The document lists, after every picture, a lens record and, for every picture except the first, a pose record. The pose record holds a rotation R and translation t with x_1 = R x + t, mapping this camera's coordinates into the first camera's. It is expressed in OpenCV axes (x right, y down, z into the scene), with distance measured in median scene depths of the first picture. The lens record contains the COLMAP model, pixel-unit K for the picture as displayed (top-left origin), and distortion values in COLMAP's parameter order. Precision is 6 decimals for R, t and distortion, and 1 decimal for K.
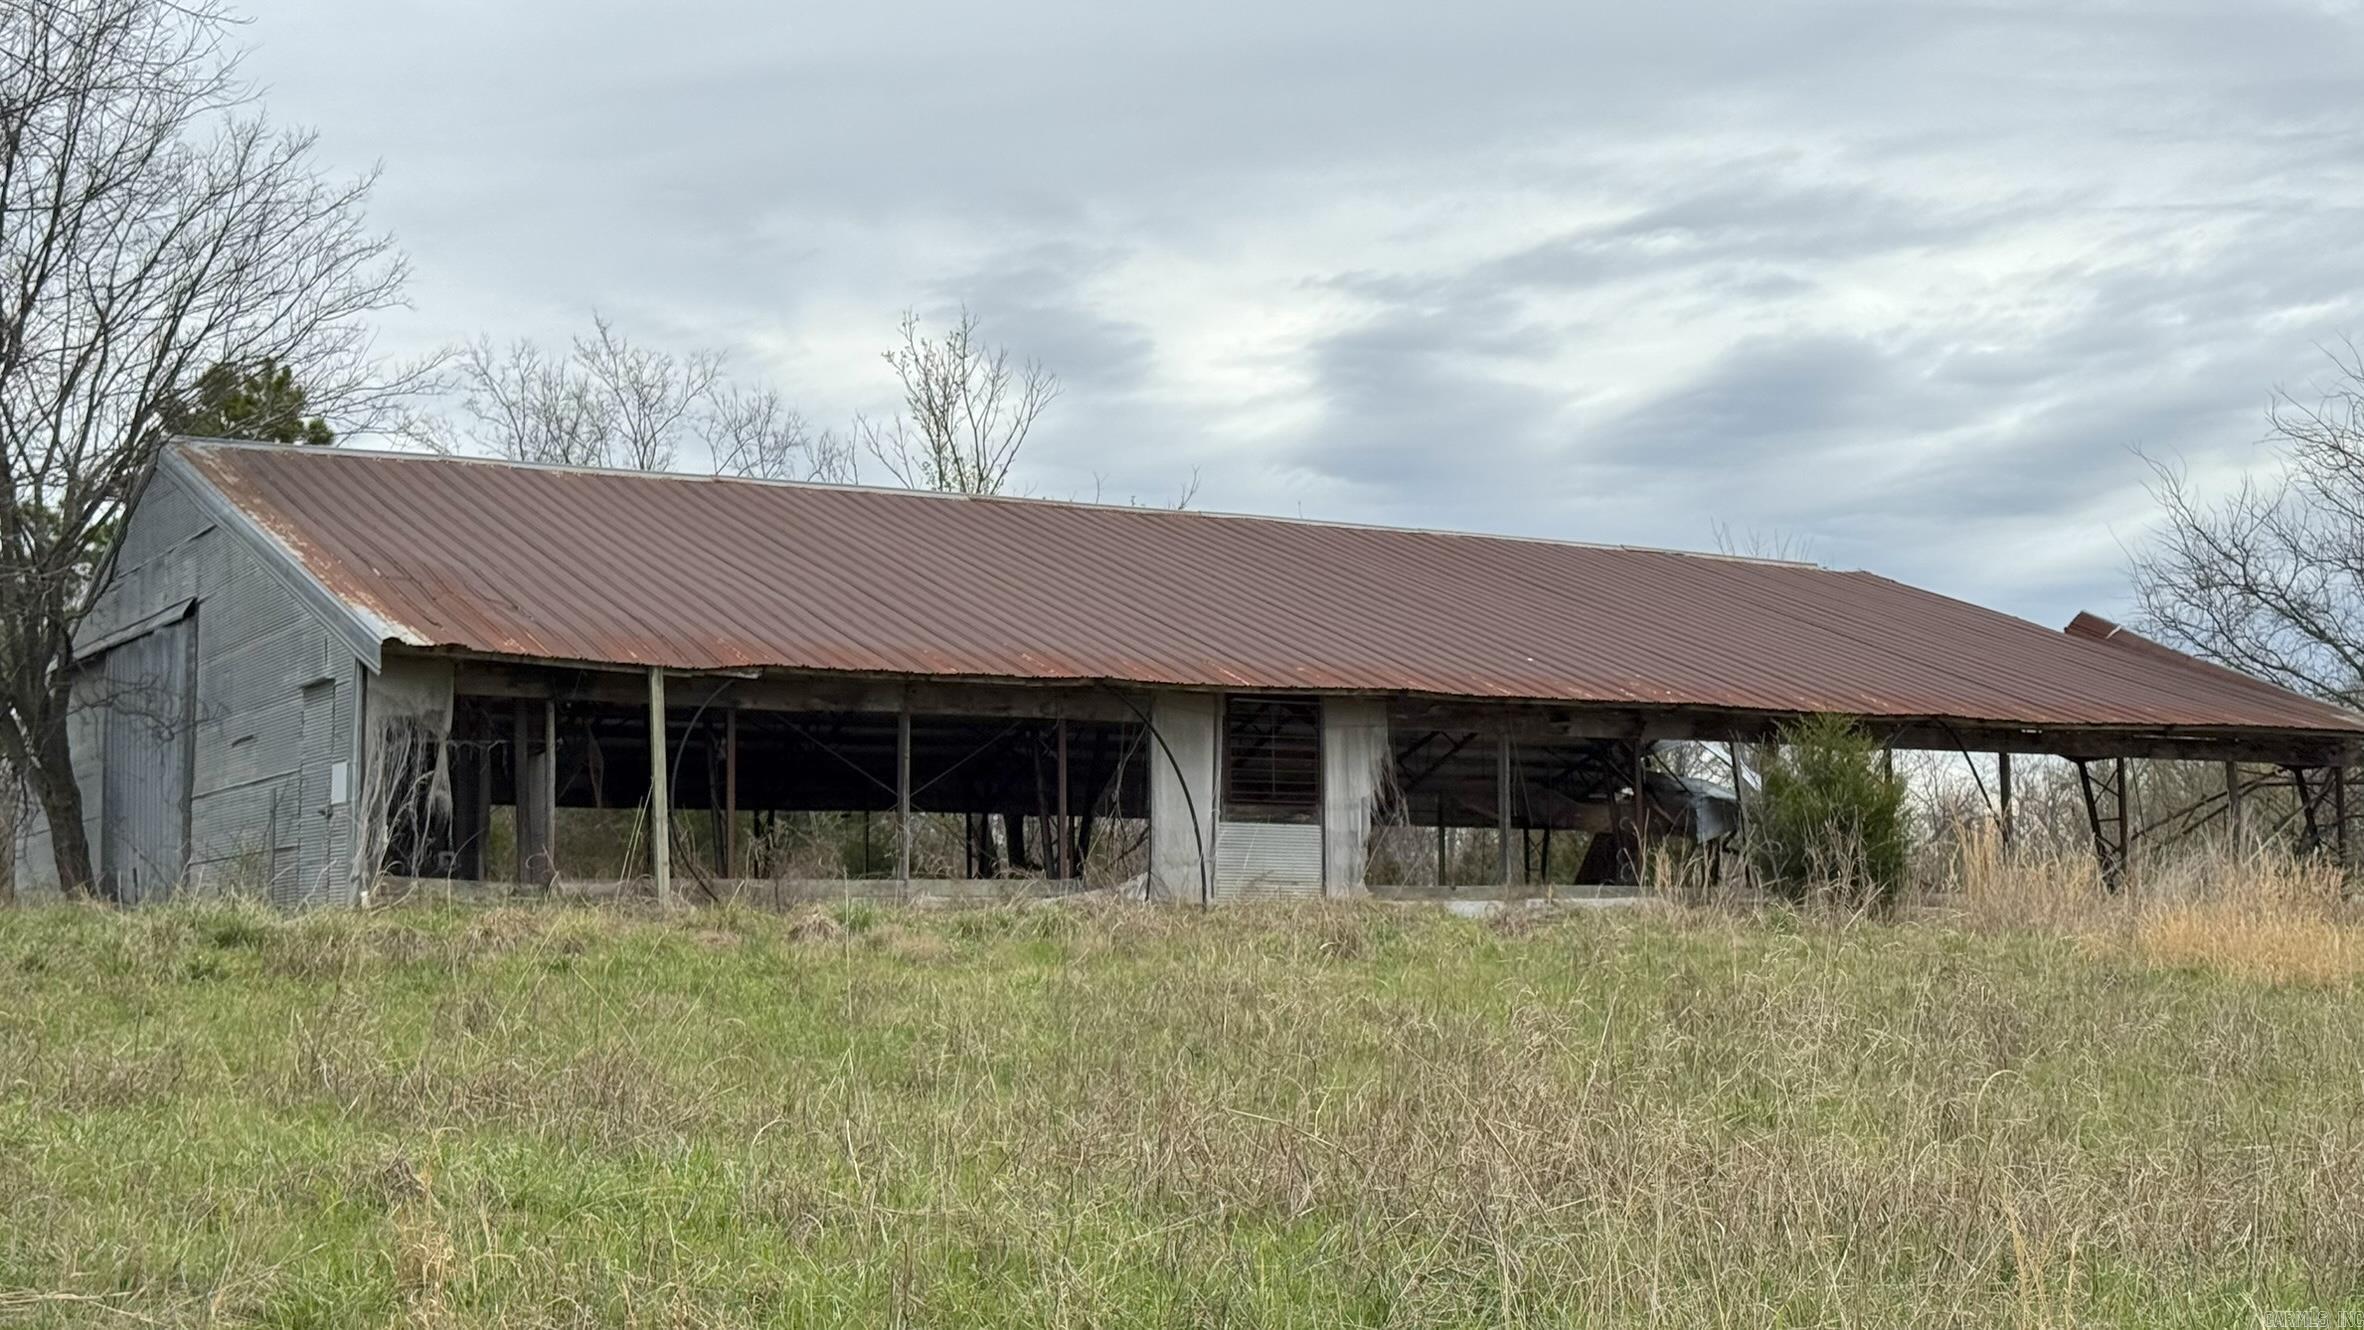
lens RADIAL K [[3349.0, 0, 1177.9], [0, 3349.0, 665.7], [0, 0, 1]] dist [0.129003, 0.000000]
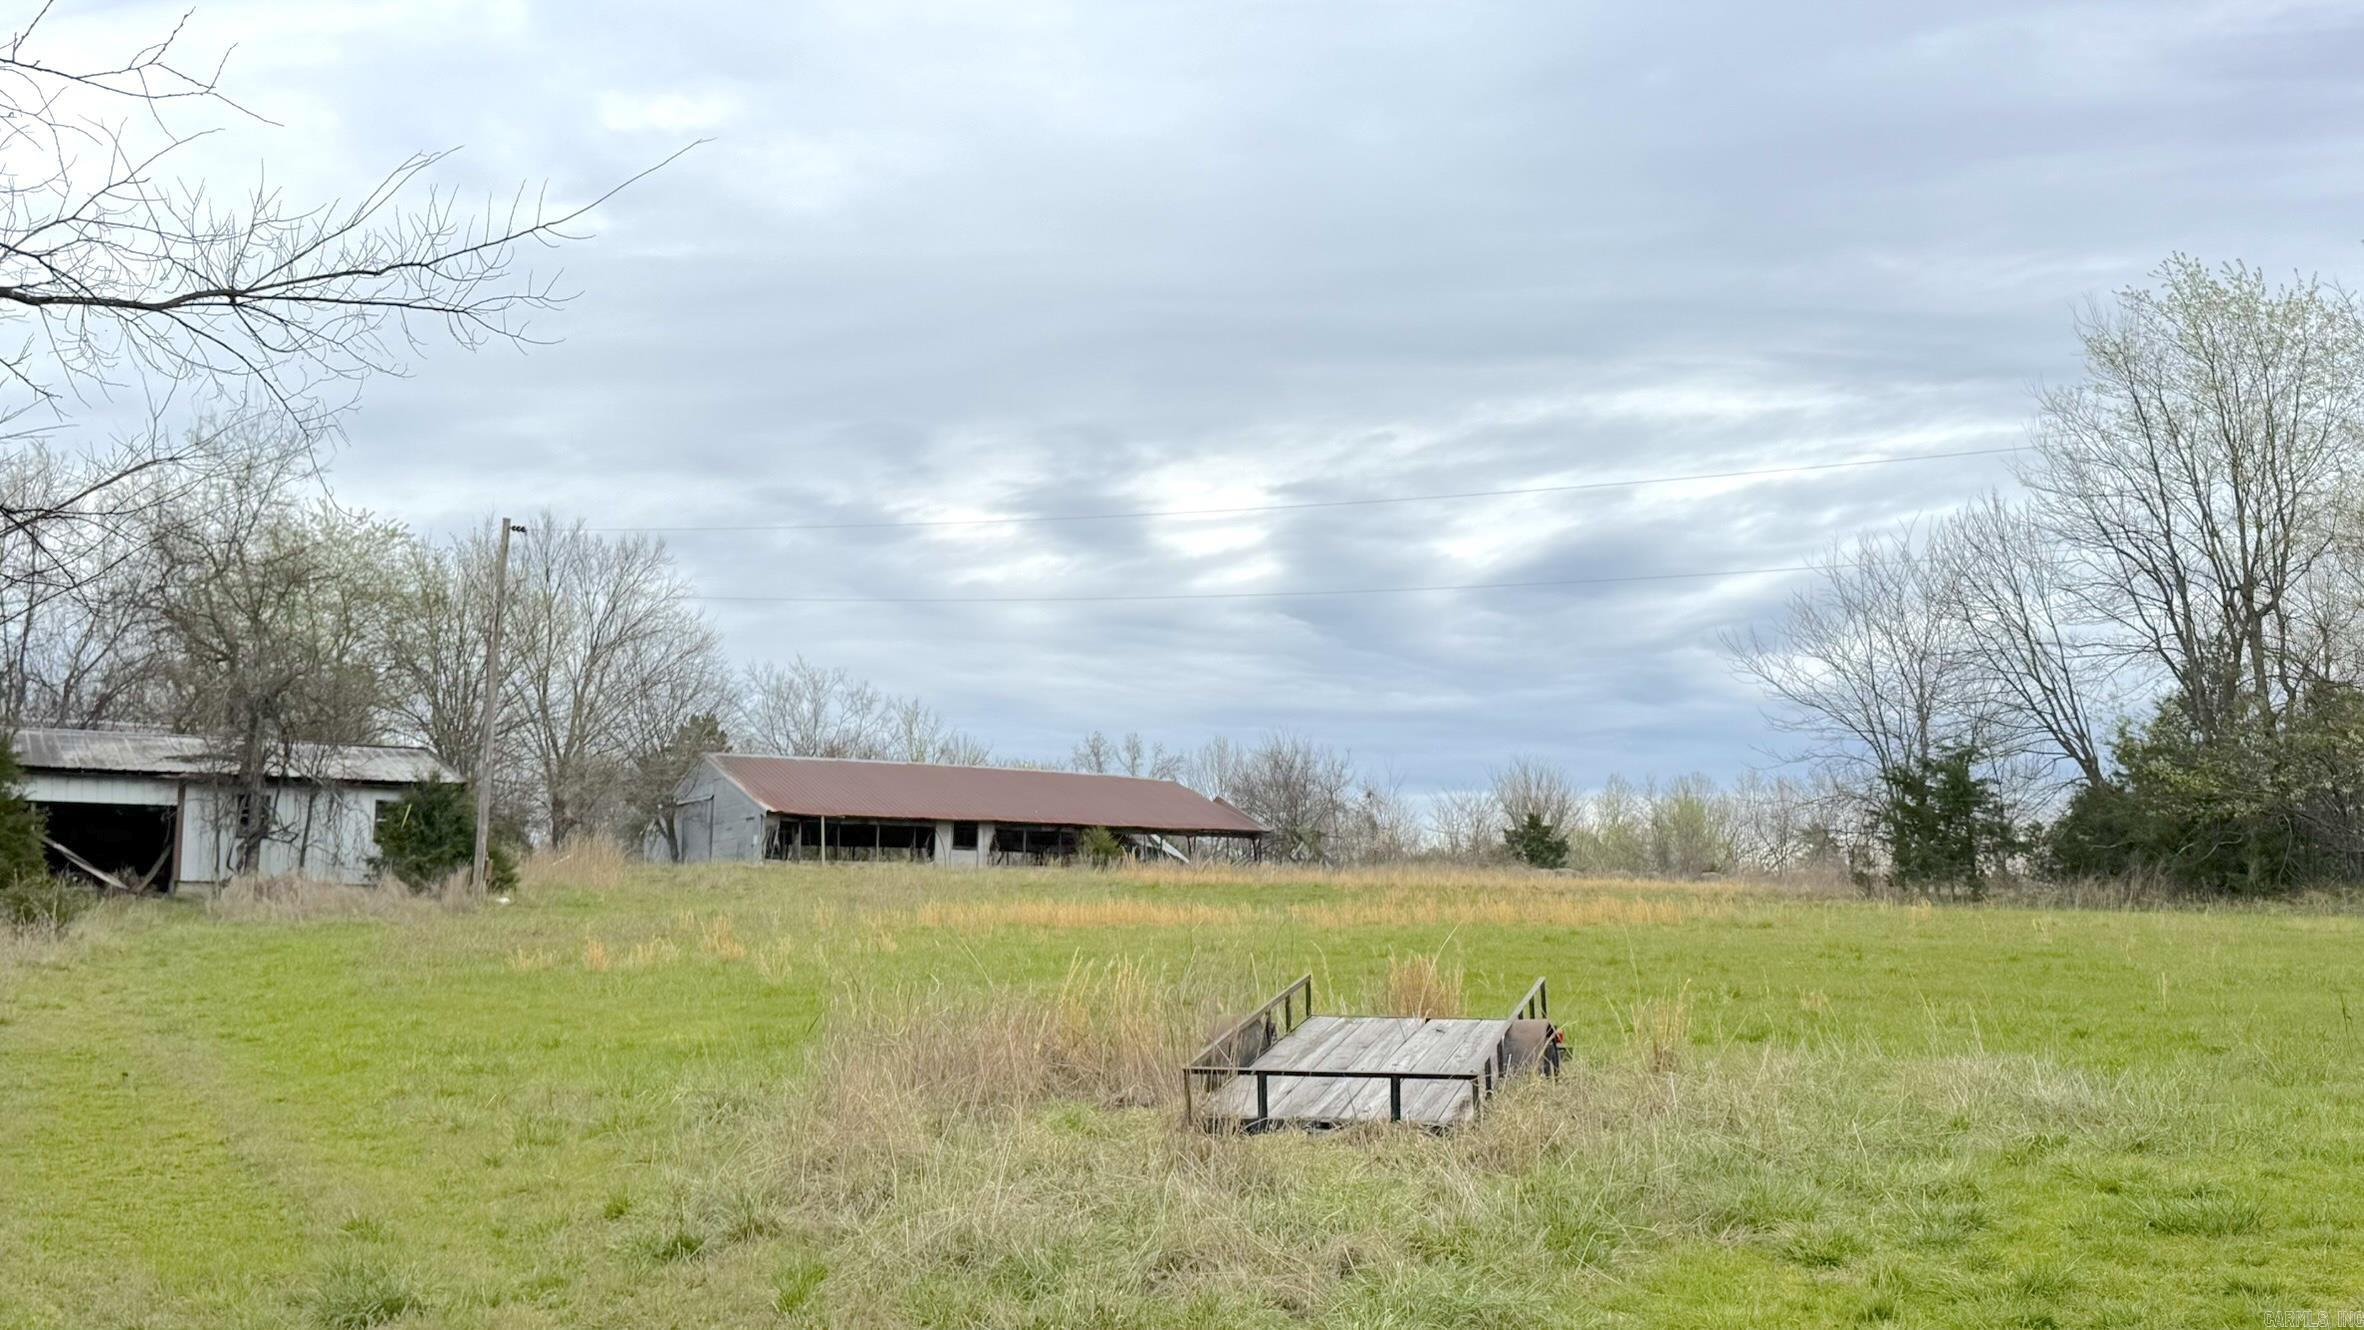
lens RADIAL K [[2352.5, 0, 1188.1], [0, 2352.5, 673.5], [0, 0, 1]] dist [0.090277, 0.000000]
pose [[0.999904, 0.013125, 0.004337, 0.297658], [-0.012981, 0.999413, -0.031703, -0.087873], [-0.004751, 0.031644, 0.999488, -2.026400]]
